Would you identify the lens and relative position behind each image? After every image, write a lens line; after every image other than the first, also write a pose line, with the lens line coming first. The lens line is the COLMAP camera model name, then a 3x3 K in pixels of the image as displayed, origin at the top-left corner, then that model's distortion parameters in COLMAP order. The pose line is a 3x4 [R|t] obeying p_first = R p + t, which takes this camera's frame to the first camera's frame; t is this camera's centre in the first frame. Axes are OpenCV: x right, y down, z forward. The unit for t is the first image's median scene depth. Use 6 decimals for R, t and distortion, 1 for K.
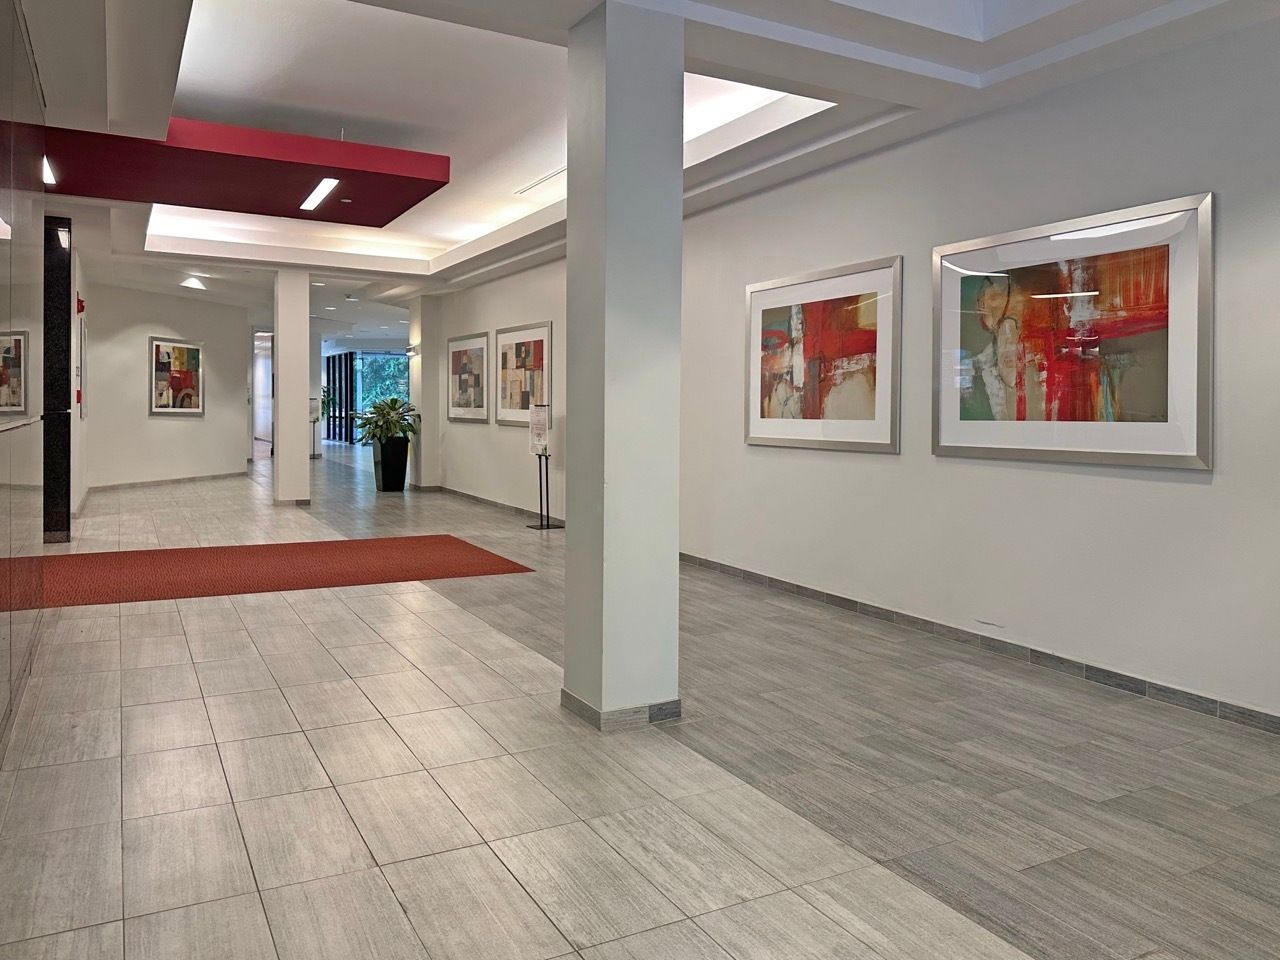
lens RADIAL K [[931.1, 0, 640.0], [0, 931.1, 480.0], [0, 0, 1]] dist [0.003904, 0.000178]
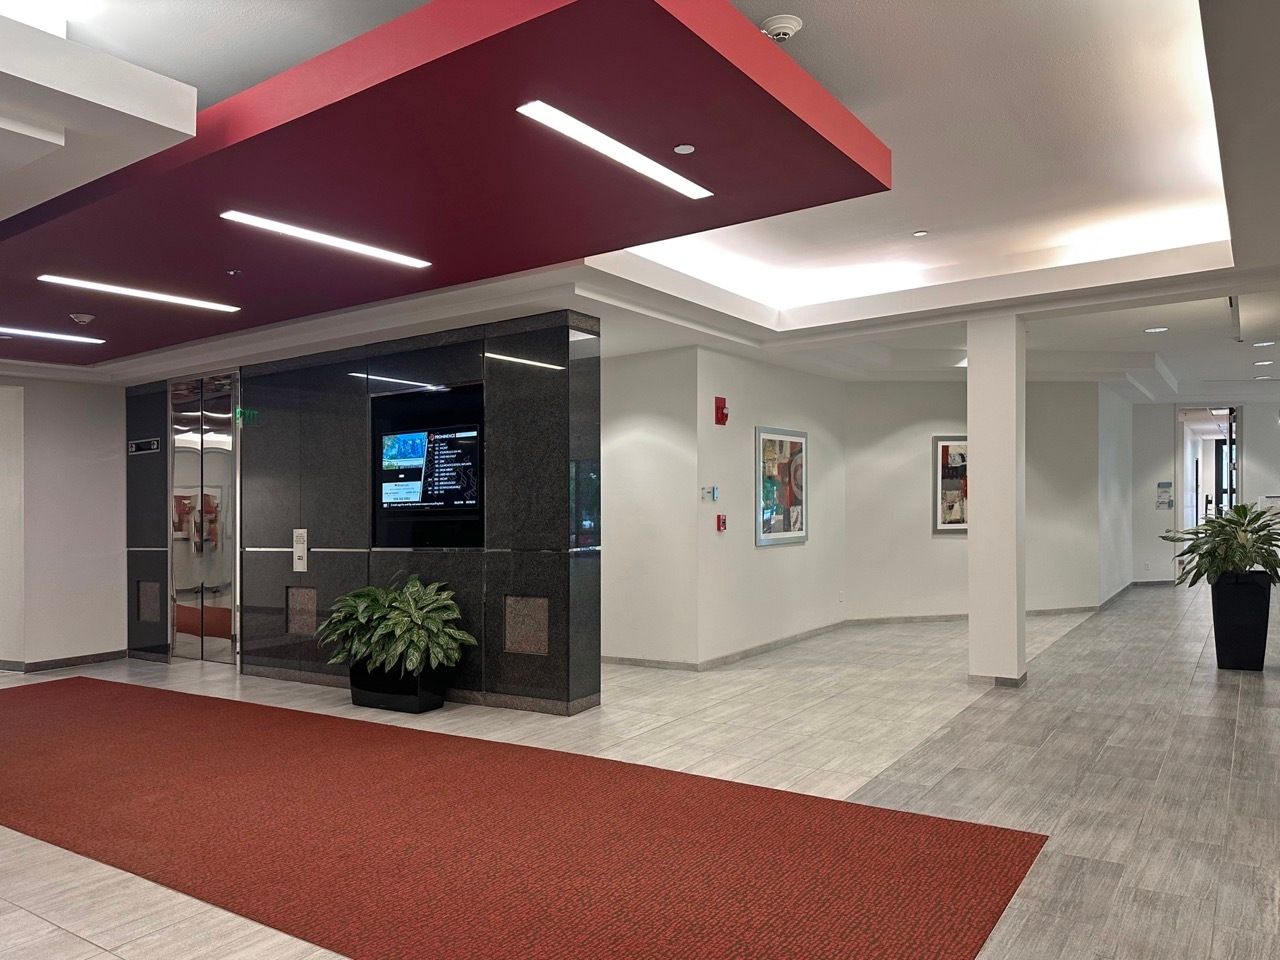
lens RADIAL K [[900.8, 0, 639.7], [0, 900.8, 502.2], [0, 0, 1]] dist [0.001954, -0.000273]
pose [[0.445352, -0.033173, -0.894741, 0.058004], [-0.035814, 0.997854, -0.054822, -0.044738], [0.894639, 0.056459, 0.443209, 0.425675]]
